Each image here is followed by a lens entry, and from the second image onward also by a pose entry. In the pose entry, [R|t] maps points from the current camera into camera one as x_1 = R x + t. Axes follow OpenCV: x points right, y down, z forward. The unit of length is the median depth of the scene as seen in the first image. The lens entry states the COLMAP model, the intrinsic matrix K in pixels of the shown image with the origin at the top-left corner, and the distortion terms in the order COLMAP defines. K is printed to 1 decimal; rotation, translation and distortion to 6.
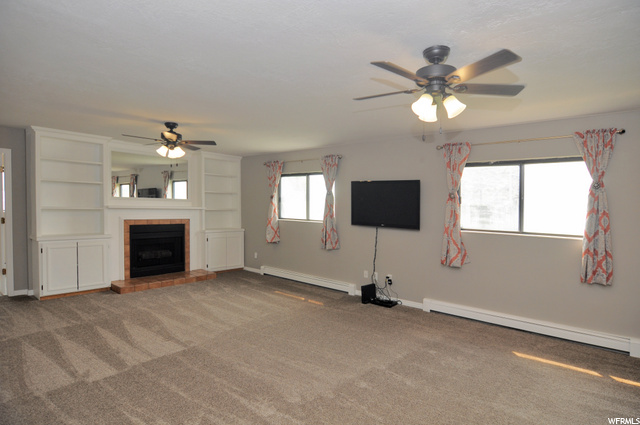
lens RADIAL K [[342.8, 0, 329.5], [0, 342.8, 212.4], [0, 0, 1]] dist [-0.044610, -0.000368]
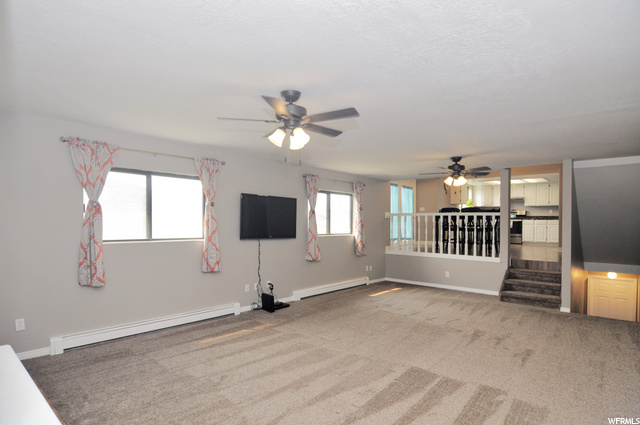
lens RADIAL K [[353.8, 0, 321.8], [0, 353.8, 214.2], [0, 0, 1]] dist [-0.022877, -0.000613]
pose [[0.027920, -0.003761, 0.999603, -0.908546], [0.007115, 0.999968, 0.003564, -0.034849], [-0.999585, 0.007013, 0.027946, 0.753474]]
